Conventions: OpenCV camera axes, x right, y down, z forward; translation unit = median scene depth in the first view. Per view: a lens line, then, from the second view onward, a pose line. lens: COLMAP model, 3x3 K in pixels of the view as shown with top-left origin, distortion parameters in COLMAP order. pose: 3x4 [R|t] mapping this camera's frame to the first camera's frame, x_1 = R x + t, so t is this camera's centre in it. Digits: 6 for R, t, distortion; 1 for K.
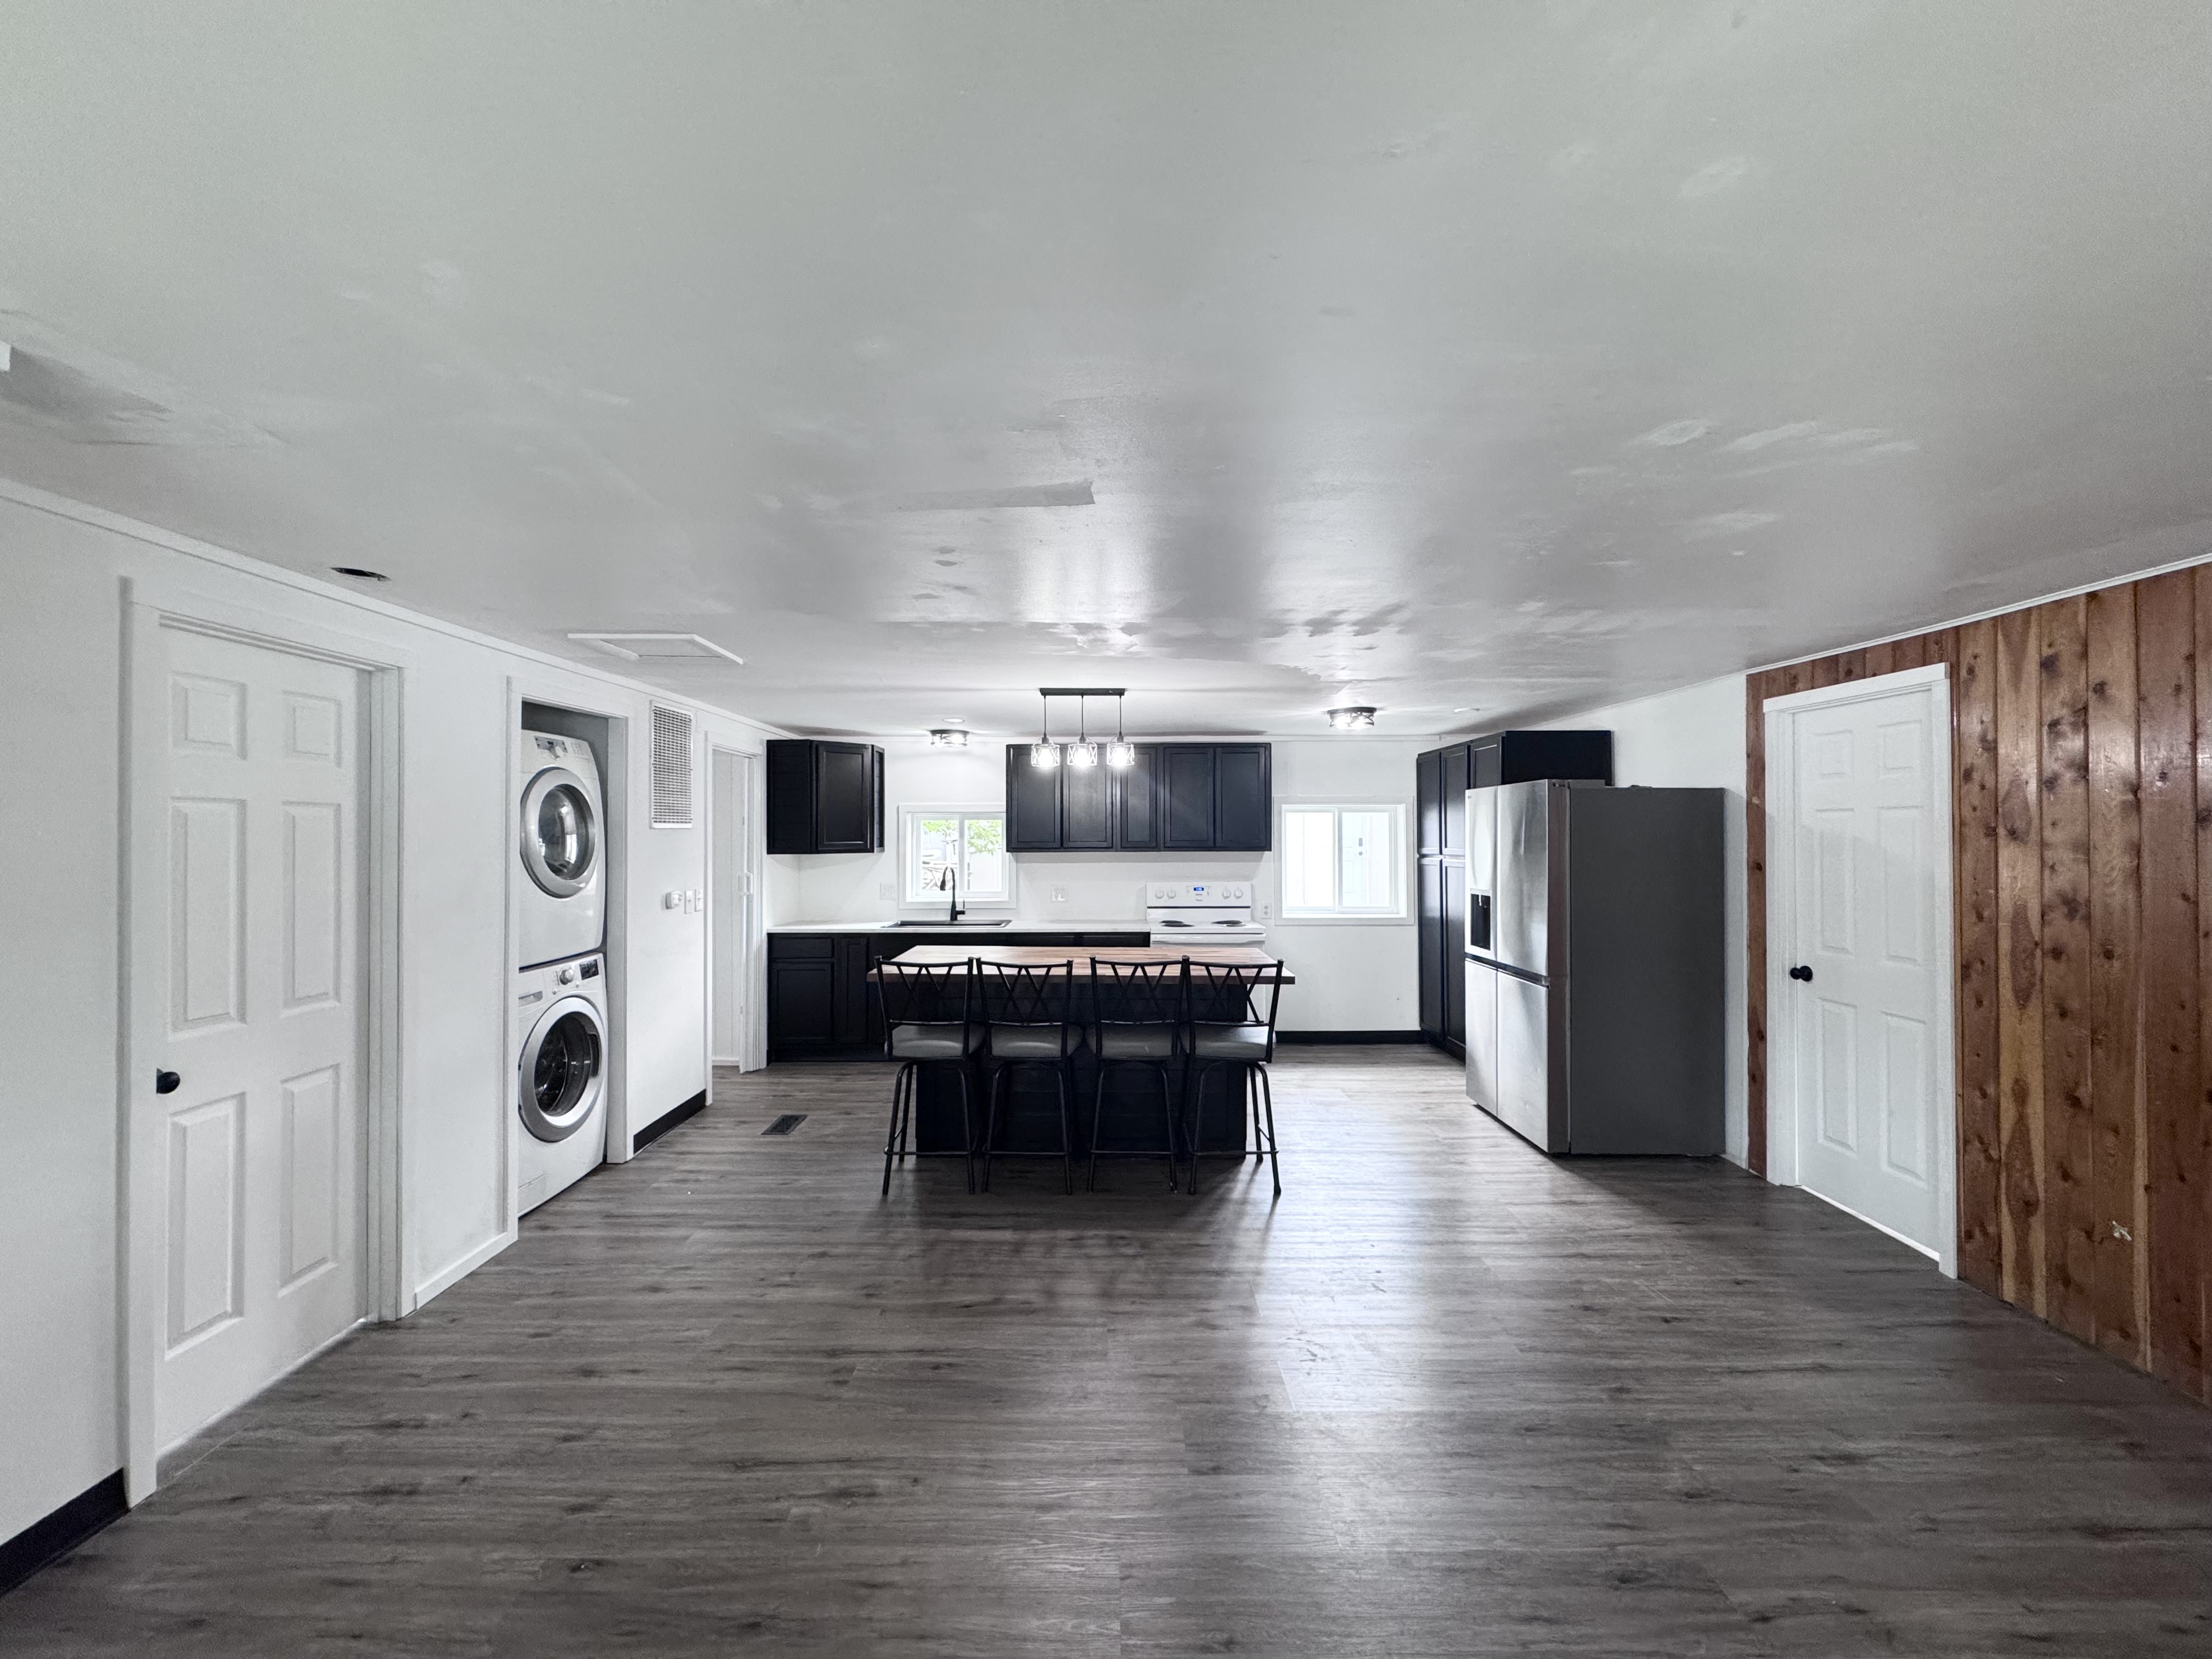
lens RADIAL K [[878.5, 0, 1099.8], [0, 878.5, 827.3], [0, 0, 1]] dist [-0.000374, 0.000264]
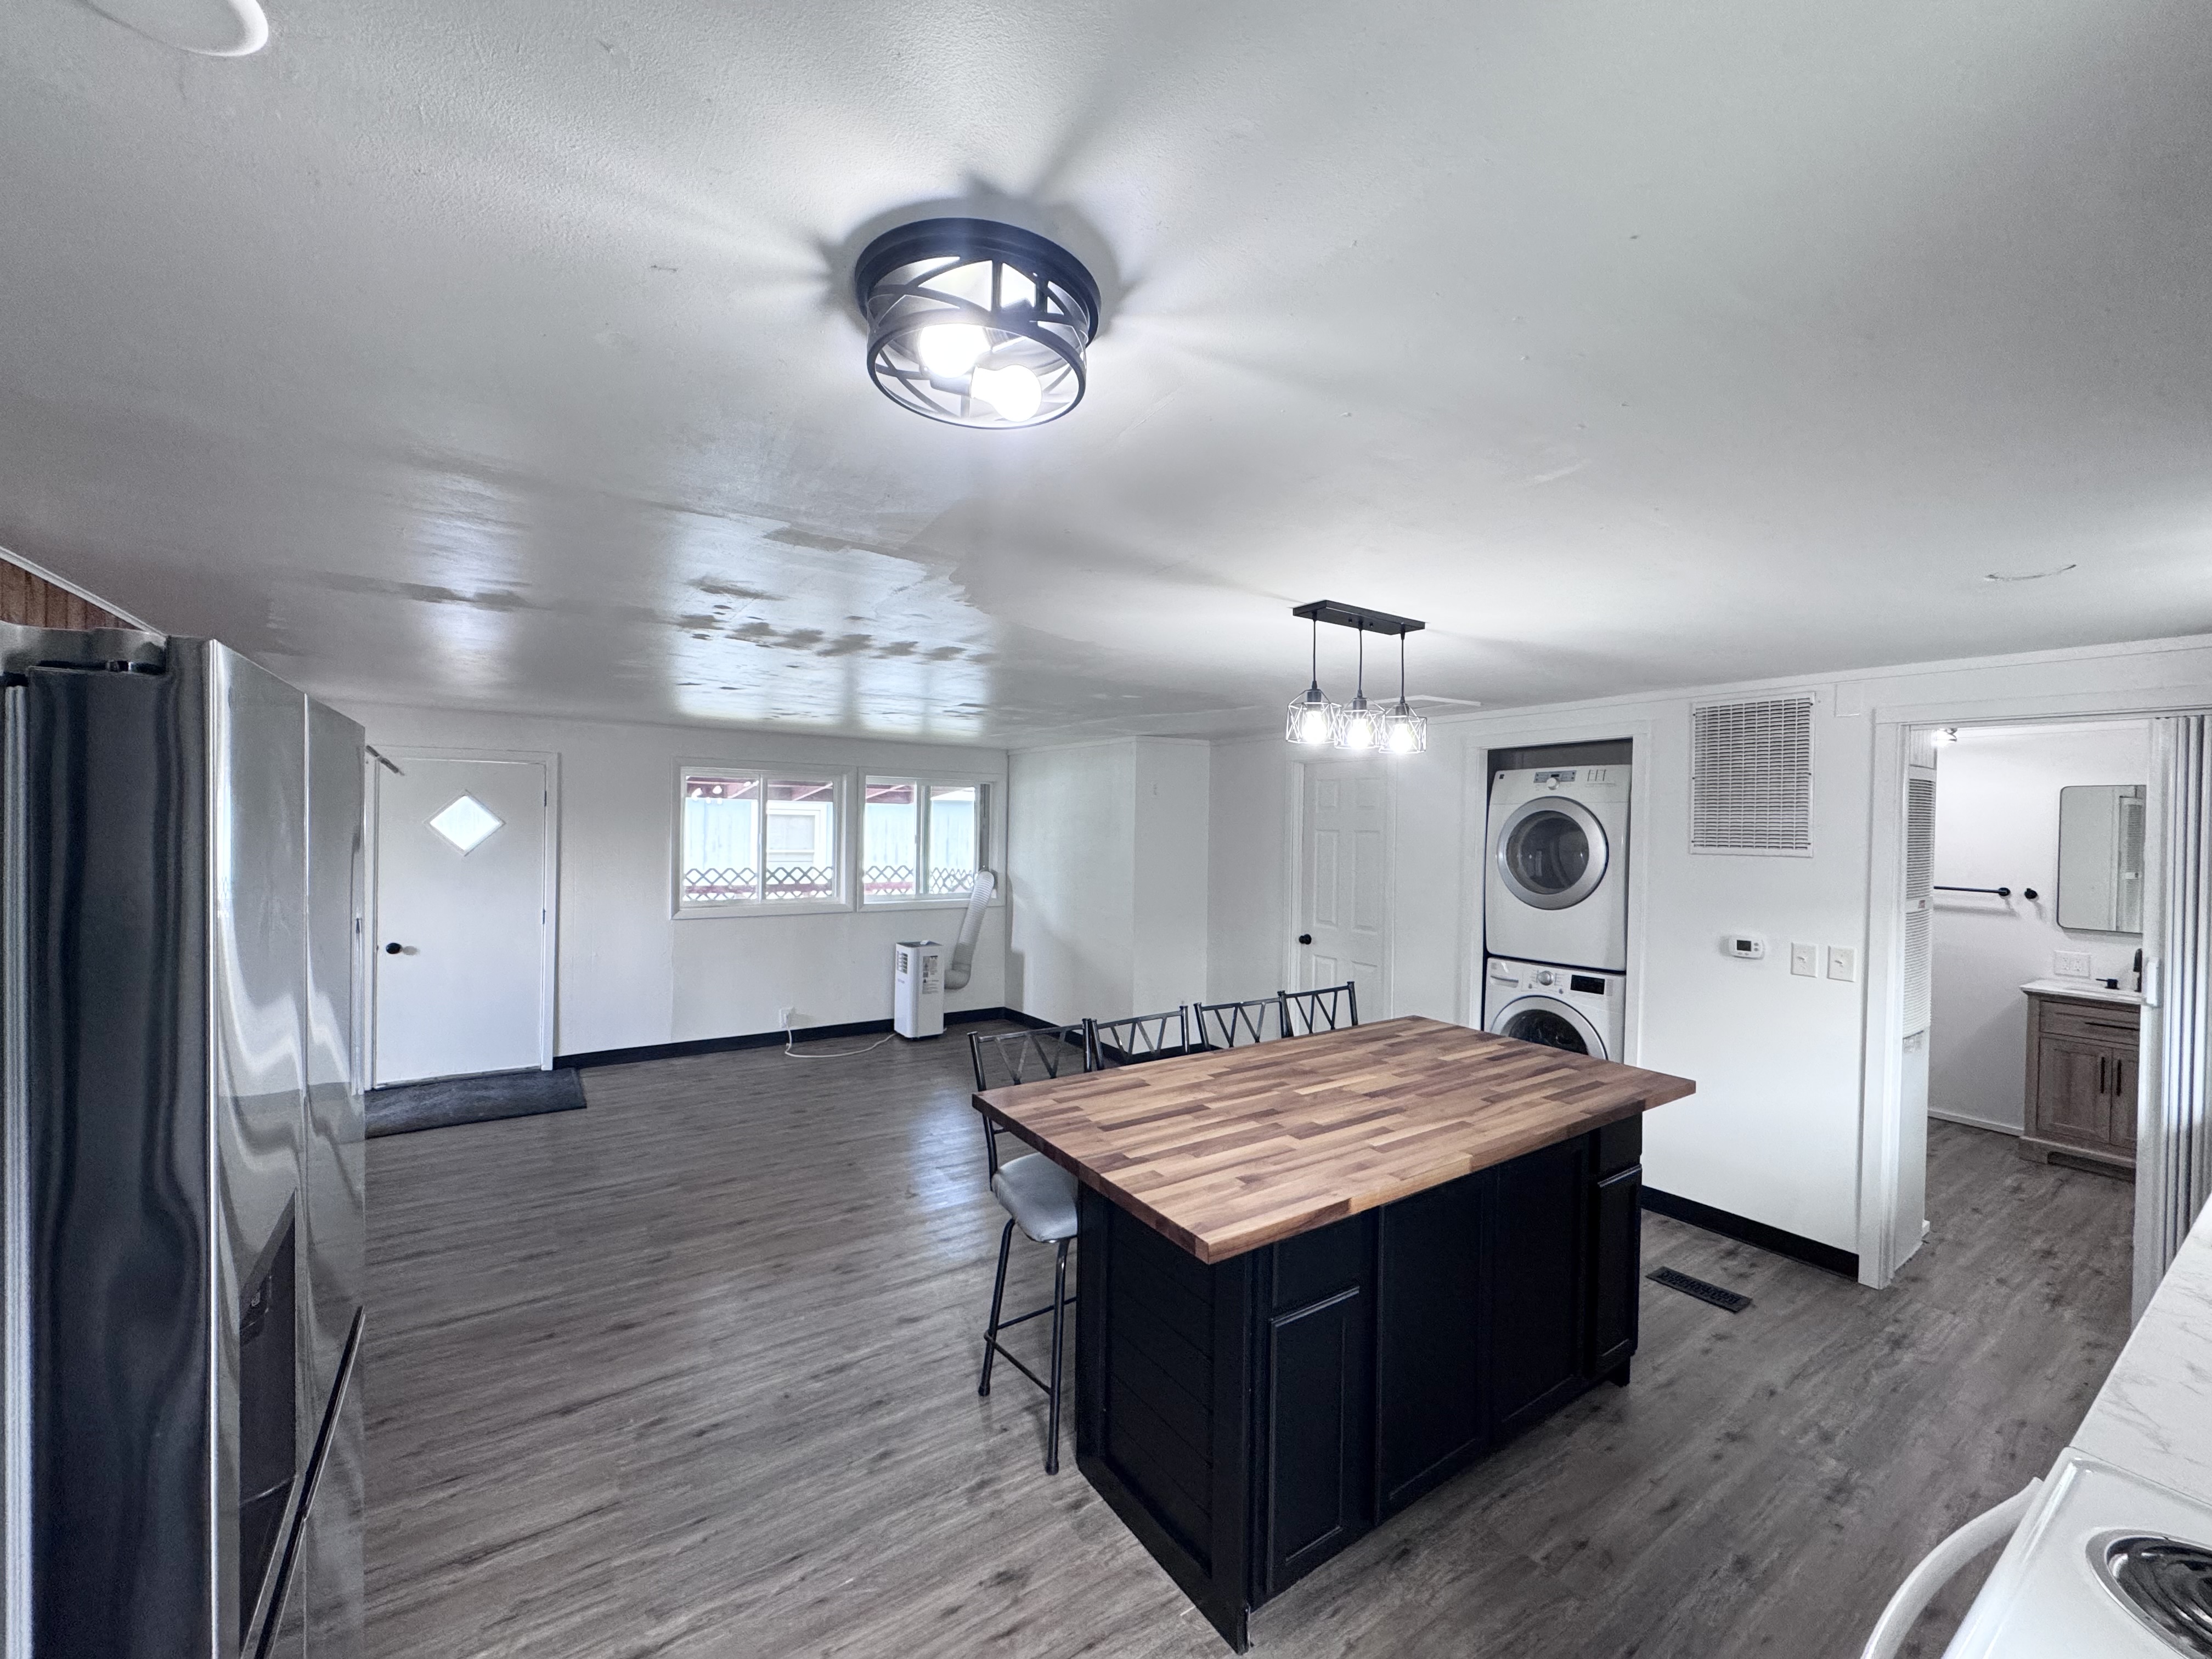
lens RADIAL K [[878.5, 0, 1104.5], [0, 878.5, 832.3], [0, 0, 1]] dist [-0.000374, 0.000264]
pose [[-0.826021, -0.006199, -0.563605, 0.531039], [-0.012287, 0.999900, 0.007011, -0.022136], [0.563505, 0.012717, -0.826015, 1.667614]]
